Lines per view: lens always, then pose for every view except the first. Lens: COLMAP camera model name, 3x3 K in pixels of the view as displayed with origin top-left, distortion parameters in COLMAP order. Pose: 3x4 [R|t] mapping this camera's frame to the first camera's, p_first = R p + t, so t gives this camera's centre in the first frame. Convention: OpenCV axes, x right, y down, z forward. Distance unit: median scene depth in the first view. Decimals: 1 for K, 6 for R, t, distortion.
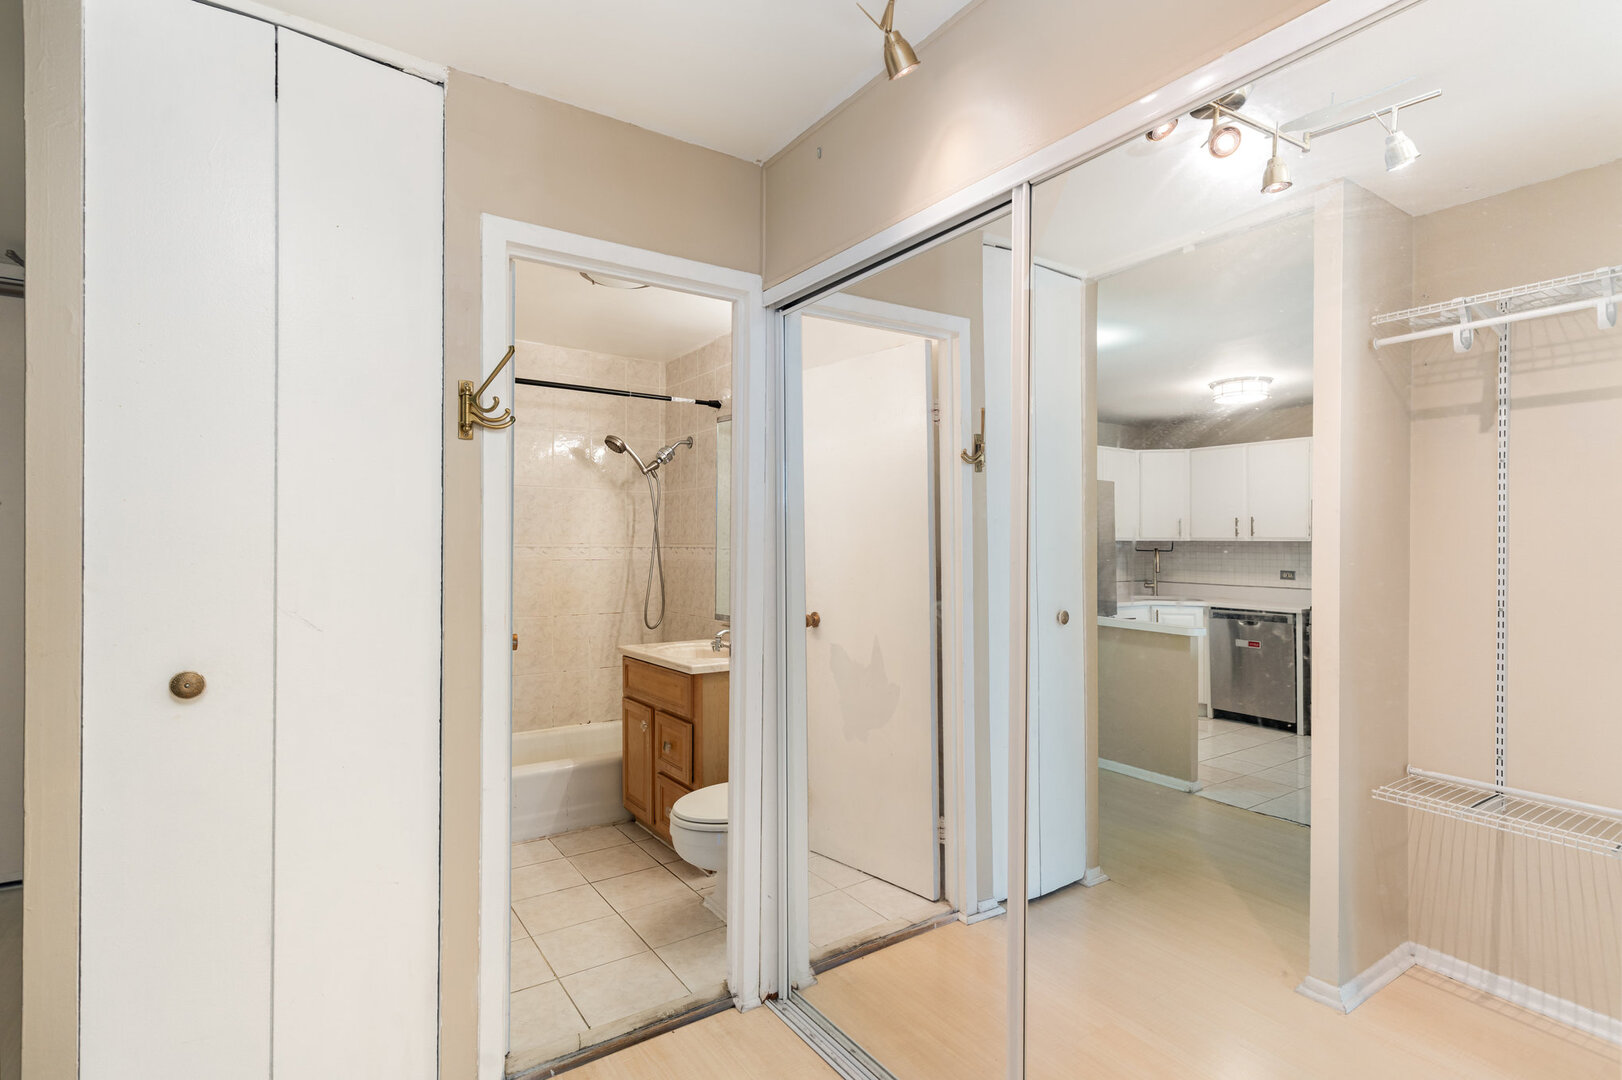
lens RADIAL K [[799.3, 0, 810.0], [0, 799.3, 553.6], [0, 0, 1]] dist [0.000855, 0.000477]
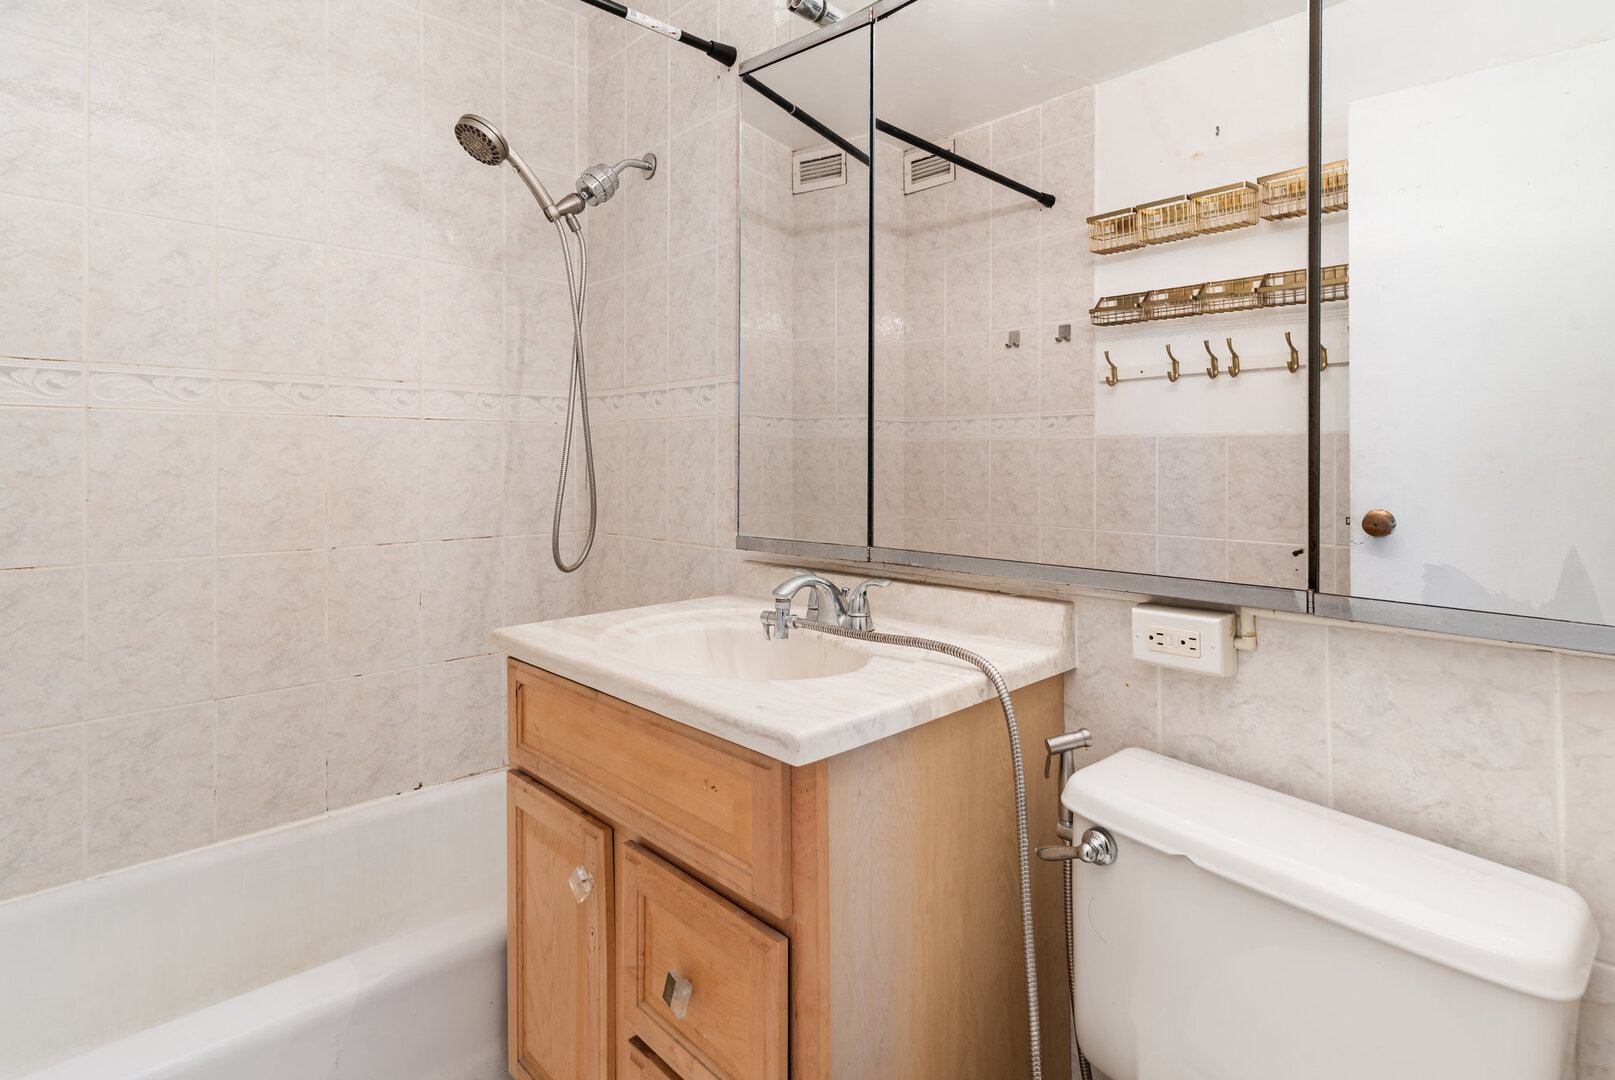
lens RADIAL K [[800.8, 0, 807.0], [0, 800.8, 463.2], [0, 0, 1]] dist [-0.000730, 0.000190]
pose [[0.987619, -0.005200, 0.156784, -0.138293], [0.006818, 0.999929, -0.009787, 0.039706], [-0.156722, 0.010735, 0.987584, 0.547085]]
